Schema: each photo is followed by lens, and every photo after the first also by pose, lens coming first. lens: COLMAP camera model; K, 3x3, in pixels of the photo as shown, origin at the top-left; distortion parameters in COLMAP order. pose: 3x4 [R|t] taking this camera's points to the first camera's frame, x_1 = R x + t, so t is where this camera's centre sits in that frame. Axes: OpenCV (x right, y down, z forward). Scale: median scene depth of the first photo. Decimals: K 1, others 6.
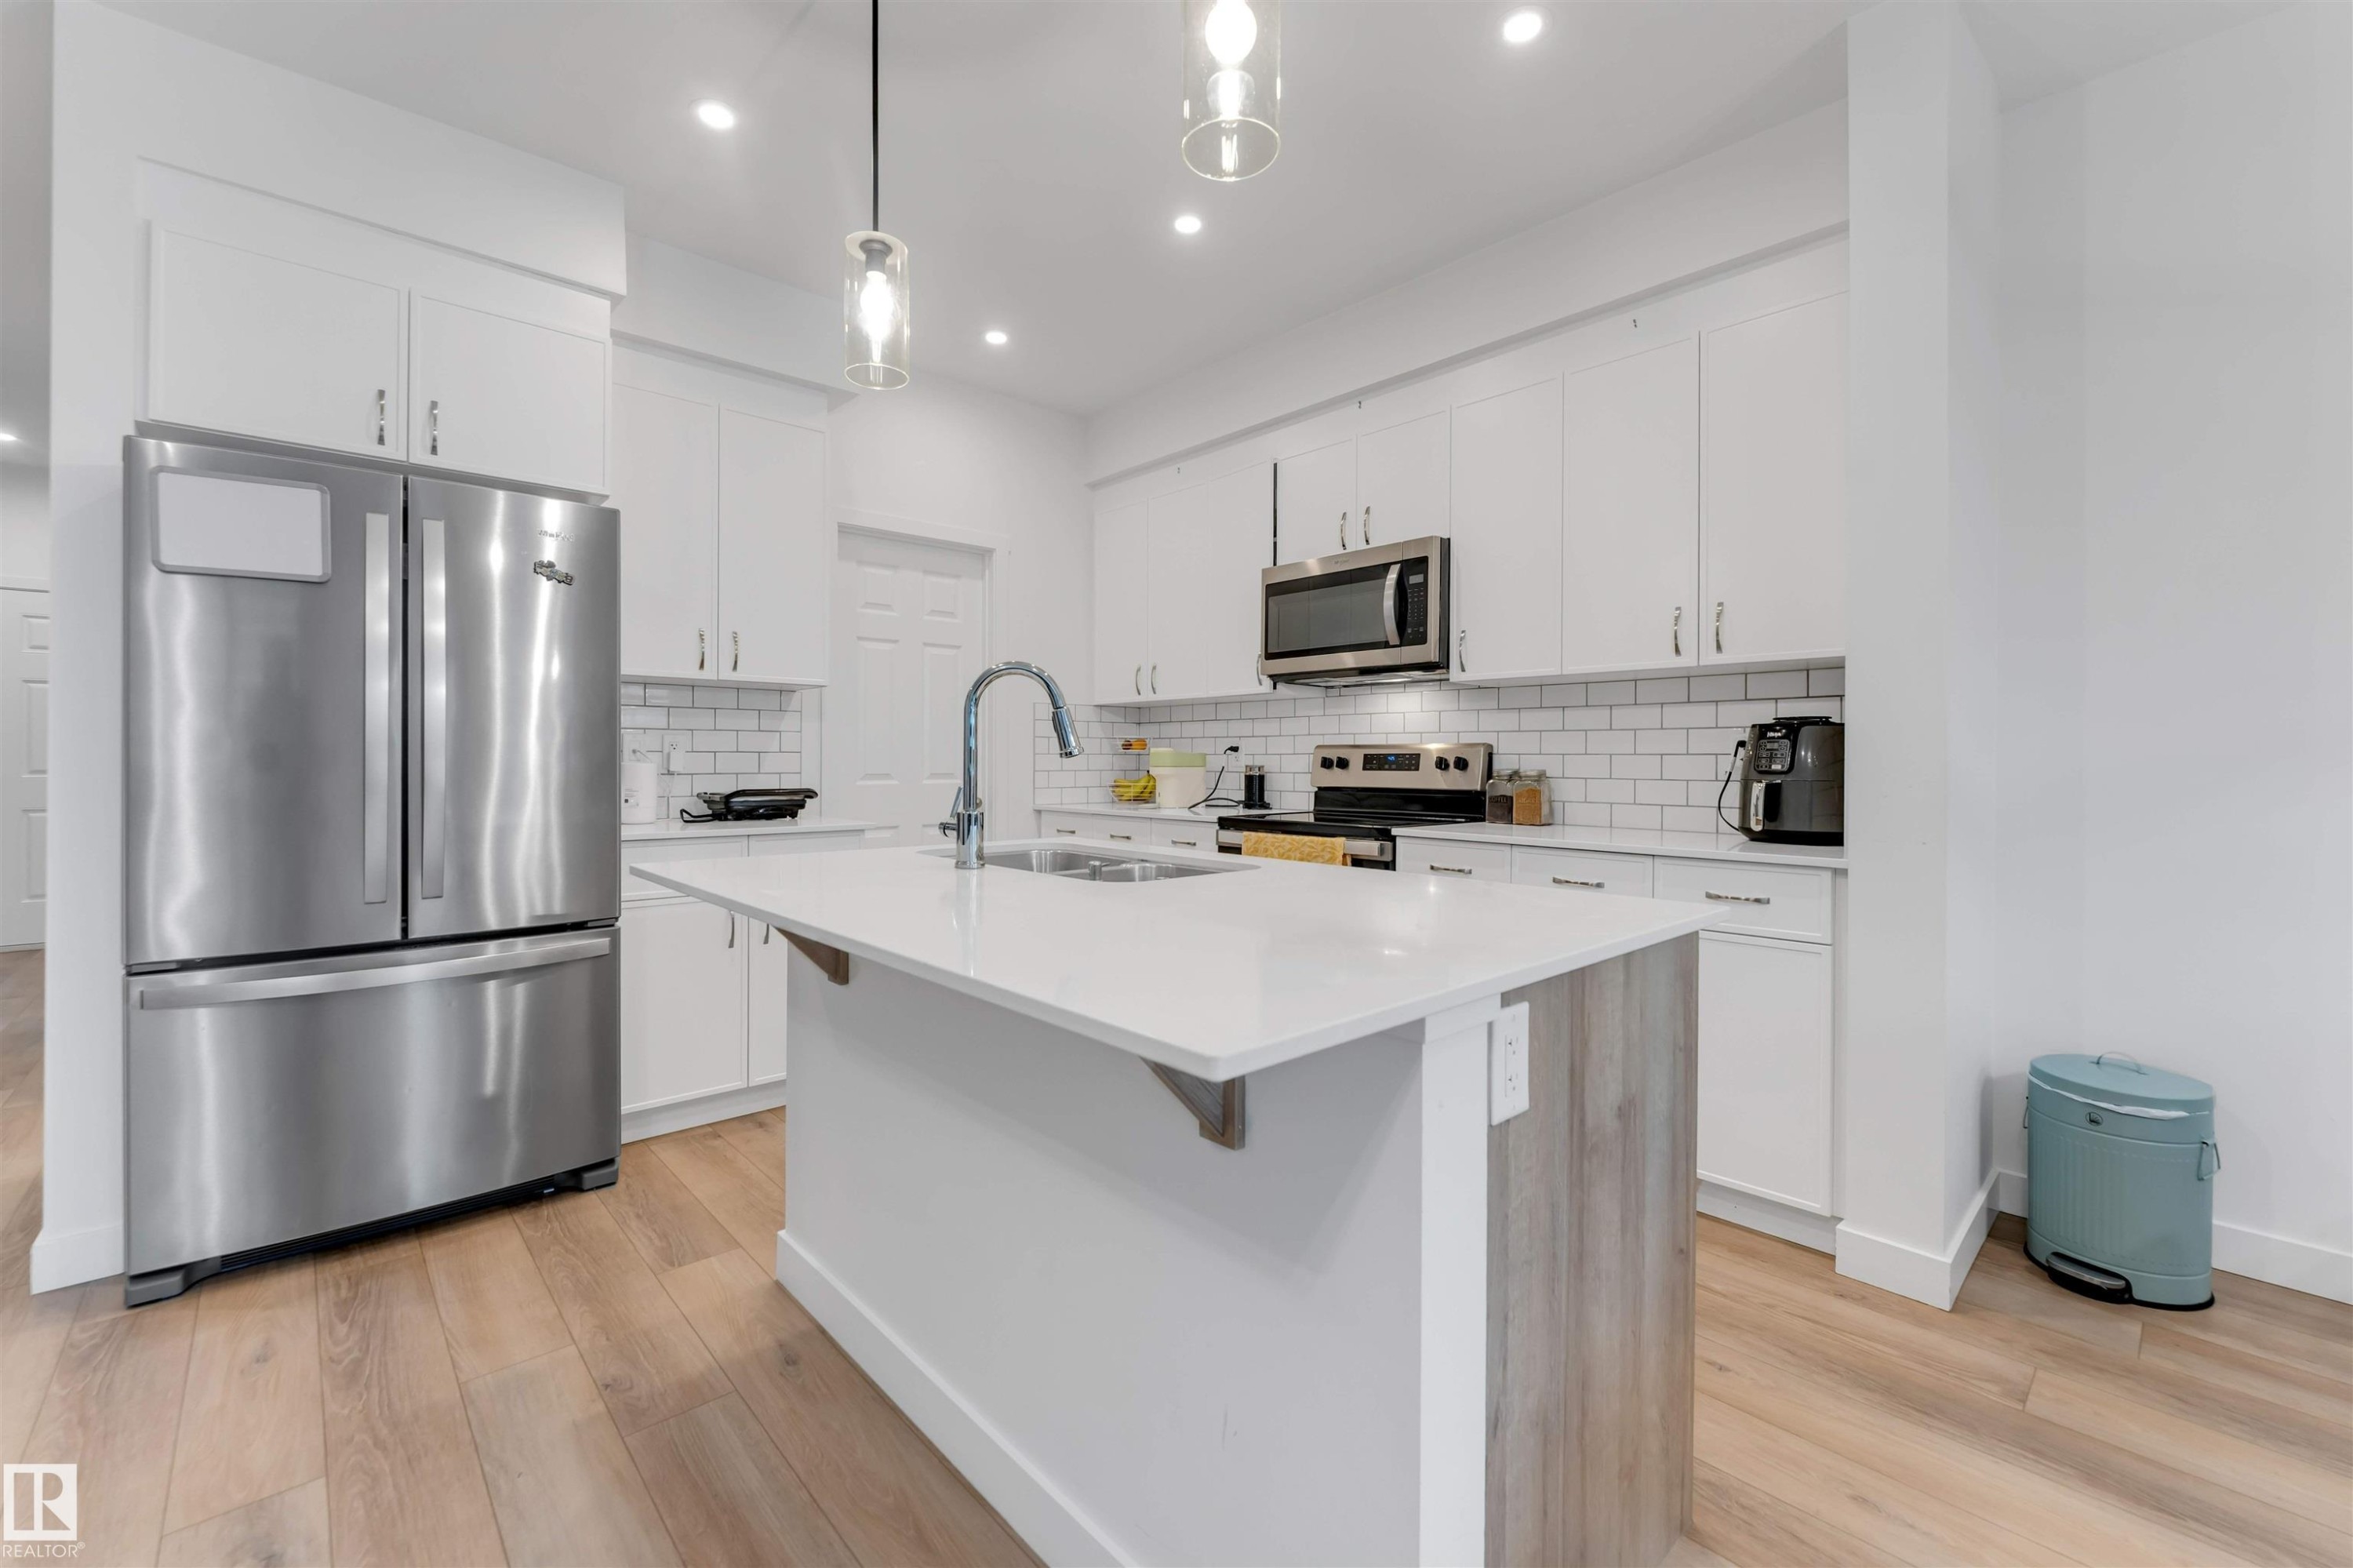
lens RADIAL K [[960.2, 0, 1156.5], [0, 960.2, 761.6], [0, 0, 1]] dist [0.001768, -0.002444]
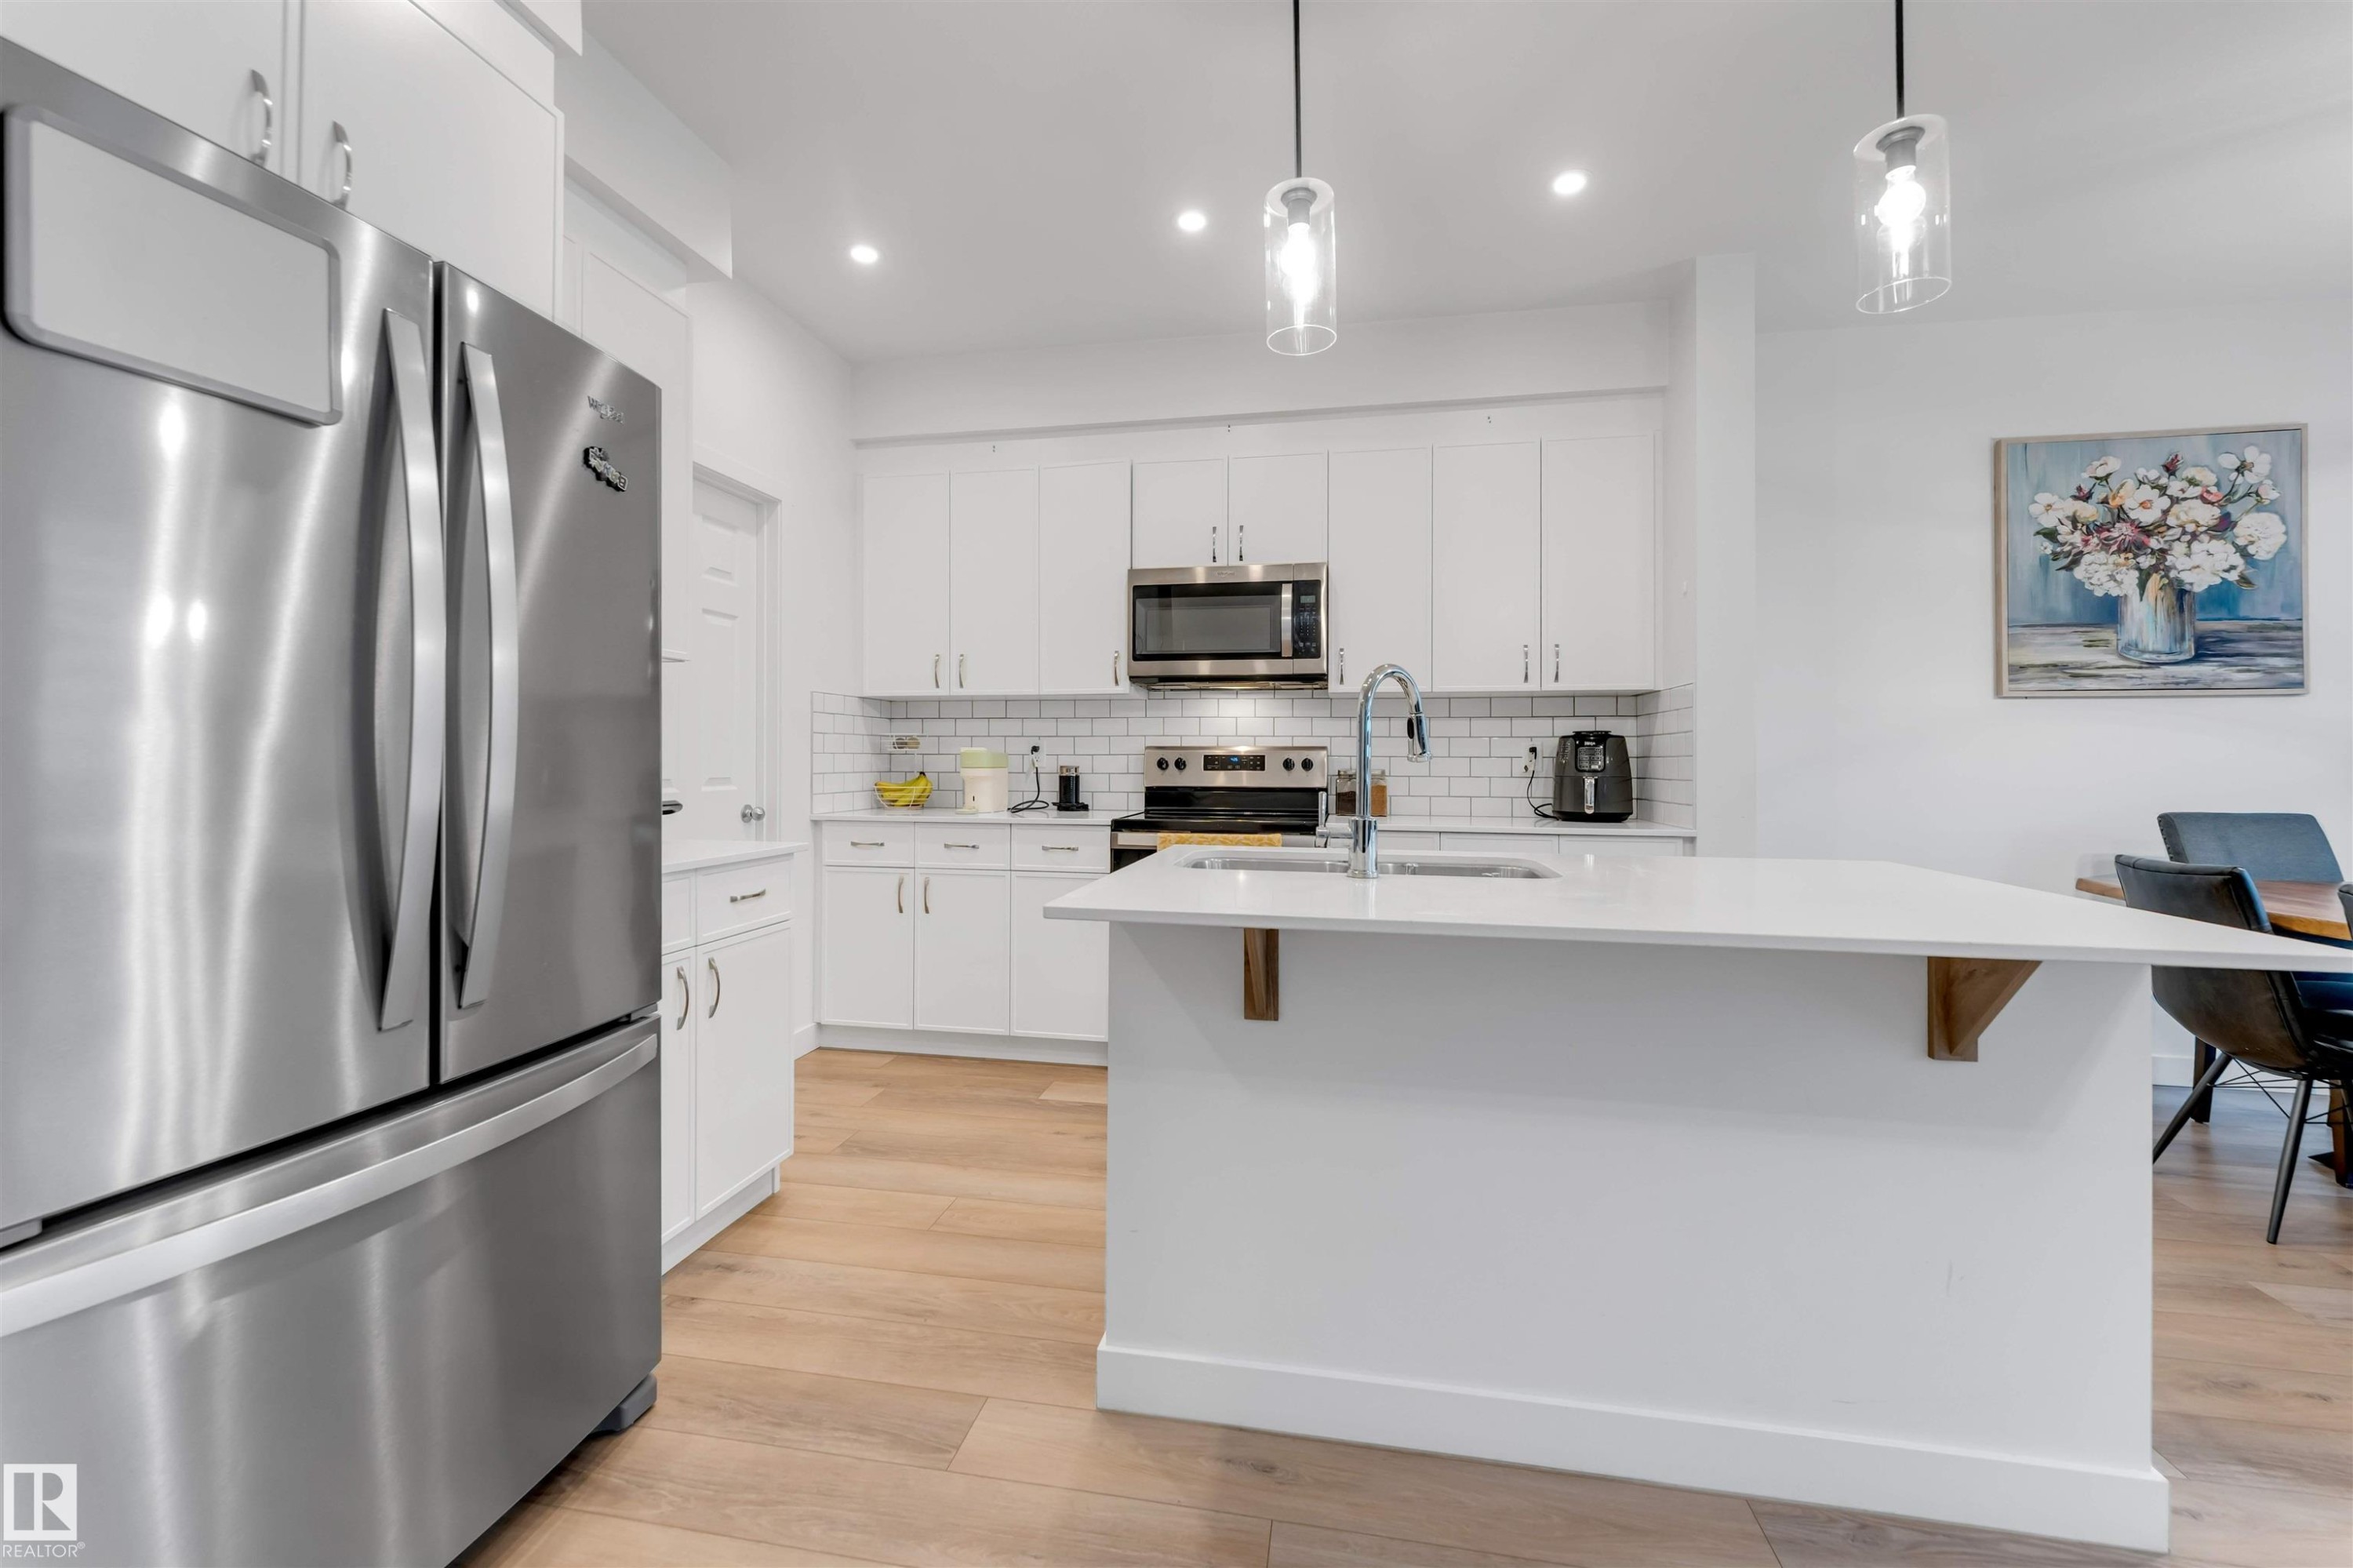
lens RADIAL K [[971.7, 0, 1164.2], [0, 971.7, 753.4], [0, 0, 1]] dist [0.000919, -0.004073]
pose [[0.796839, 0.004489, 0.604175, -0.534994], [-0.000896, 0.999980, -0.006248, -0.003772], [-0.604191, 0.004437, 0.796828, 0.198840]]
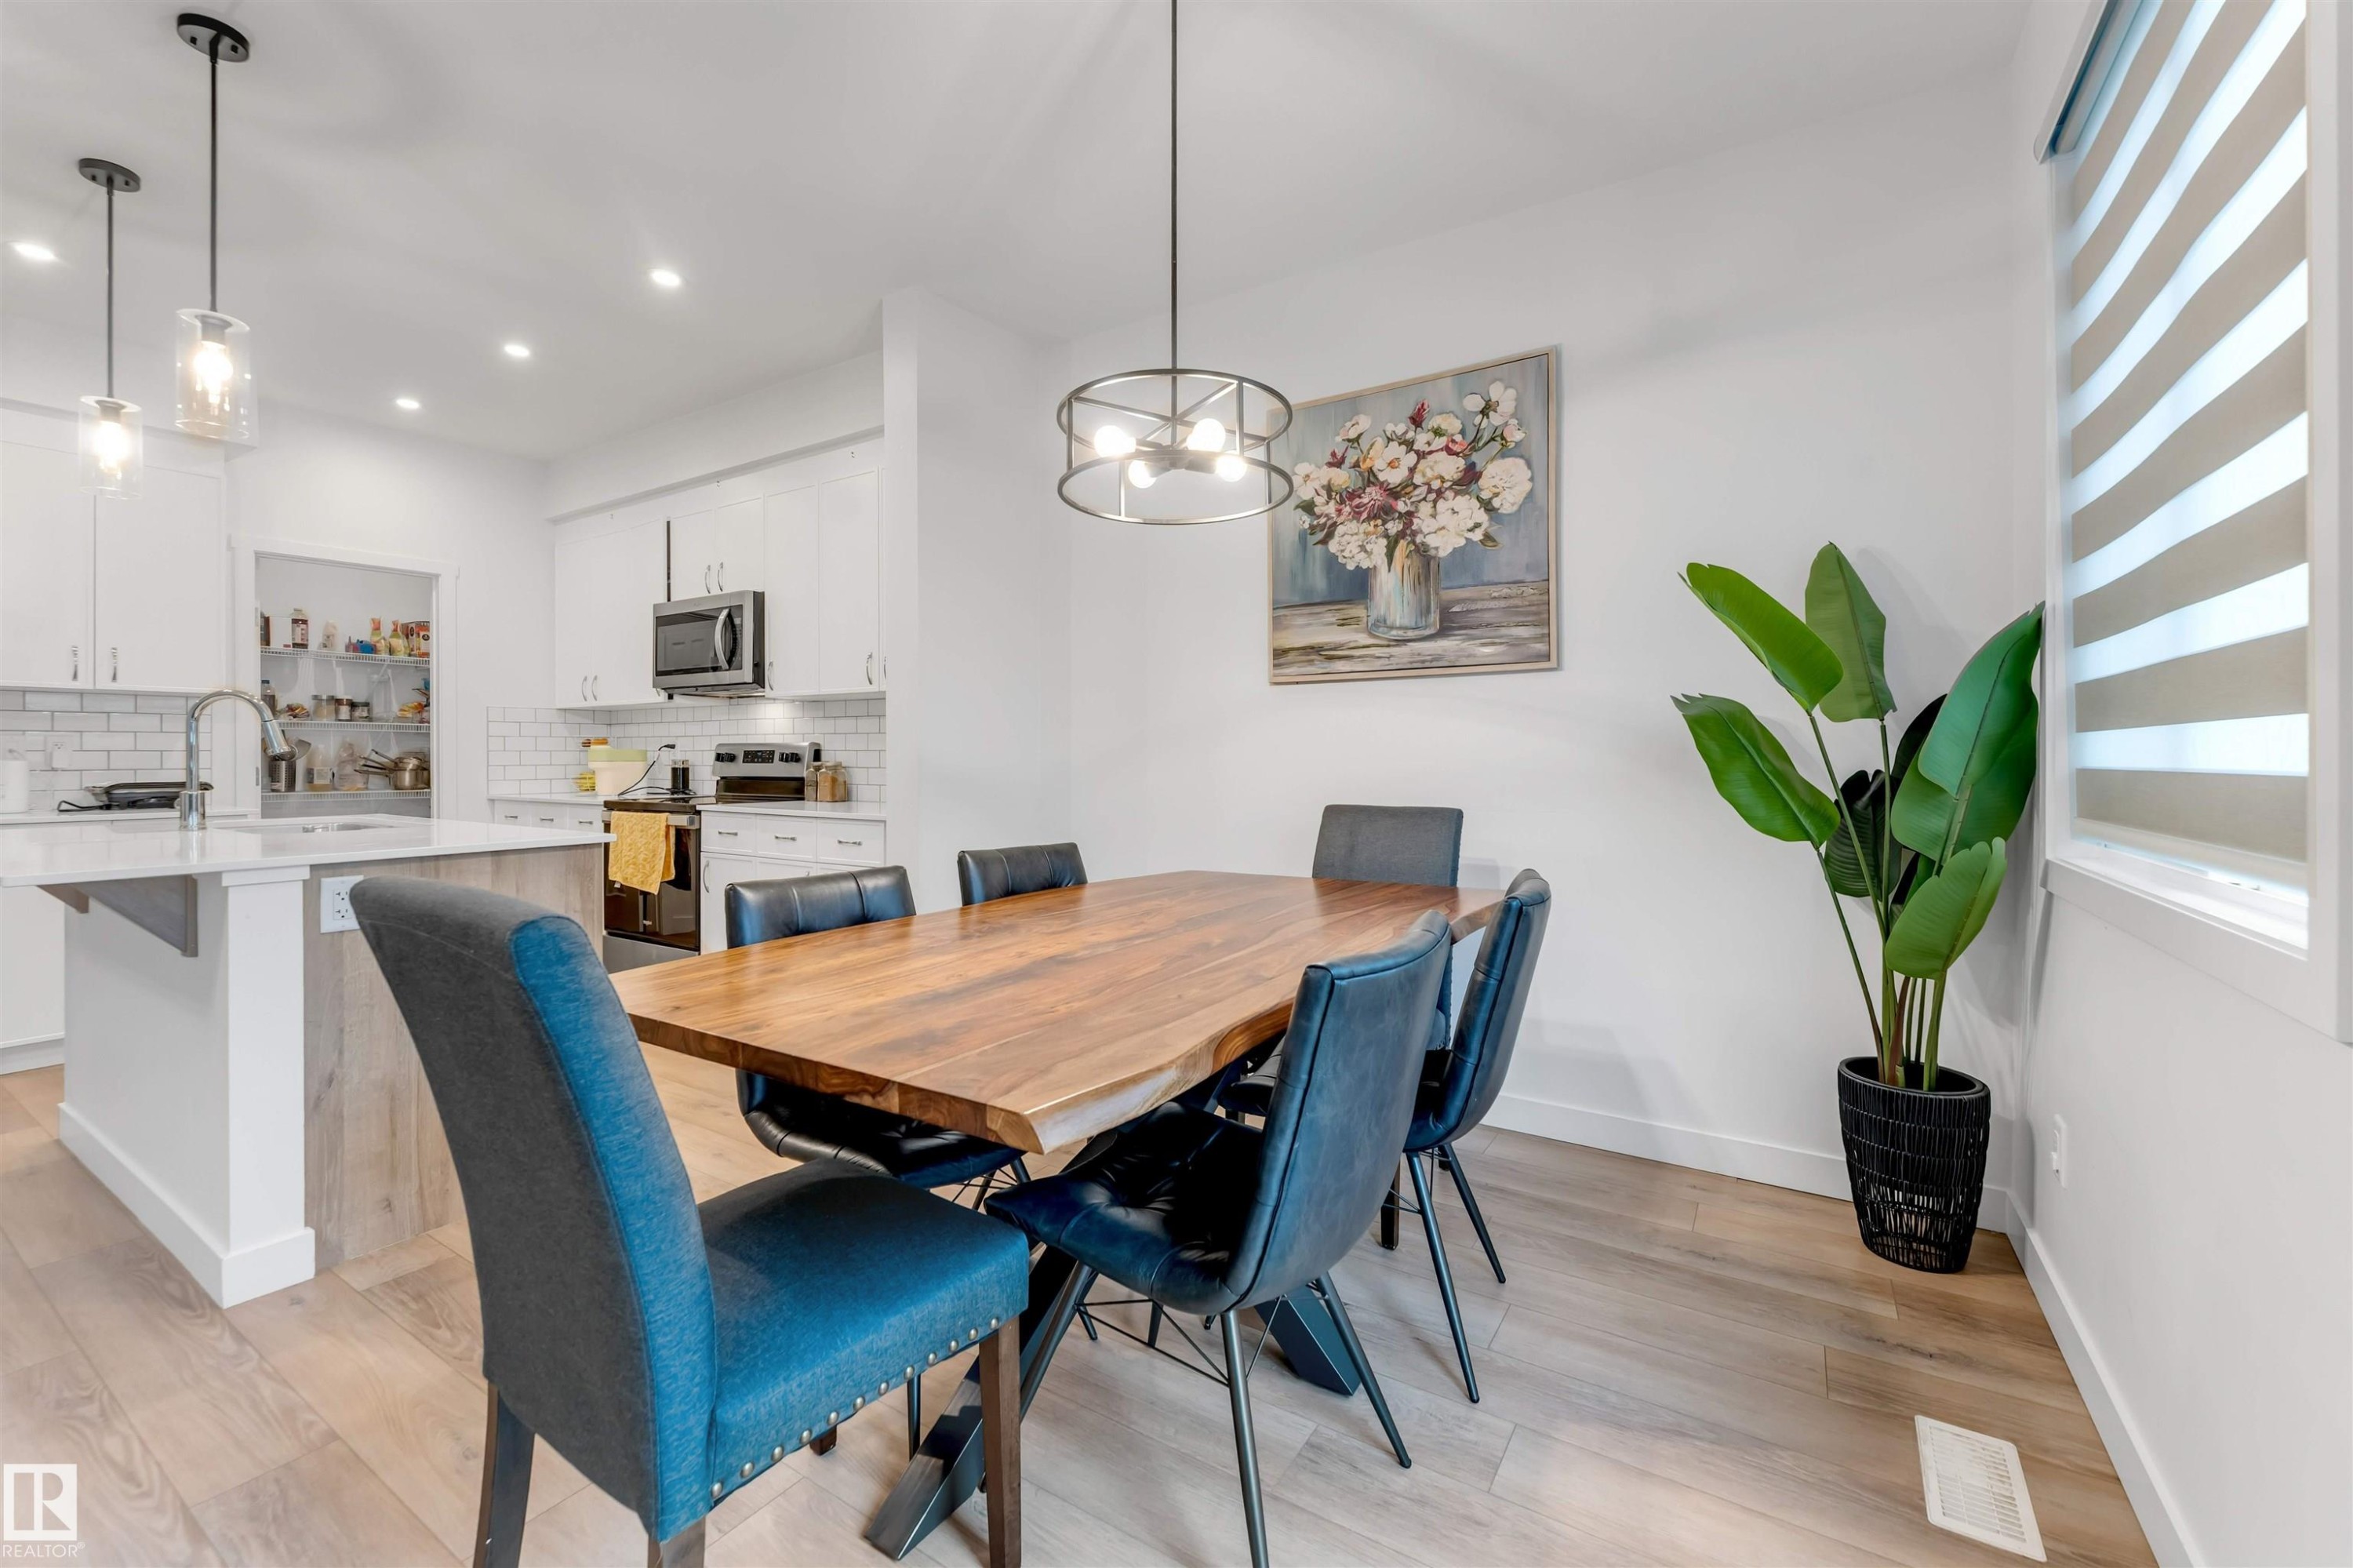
lens RADIAL K [[971.7, 0, 1164.2], [0, 971.7, 753.4], [0, 0, 1]] dist [0.000919, -0.004073]
pose [[0.966570, -0.004160, 0.256368, 0.492388], [0.004828, 0.999986, -0.001974, 0.001477], [-0.256357, 0.003146, 0.966577, -0.467977]]
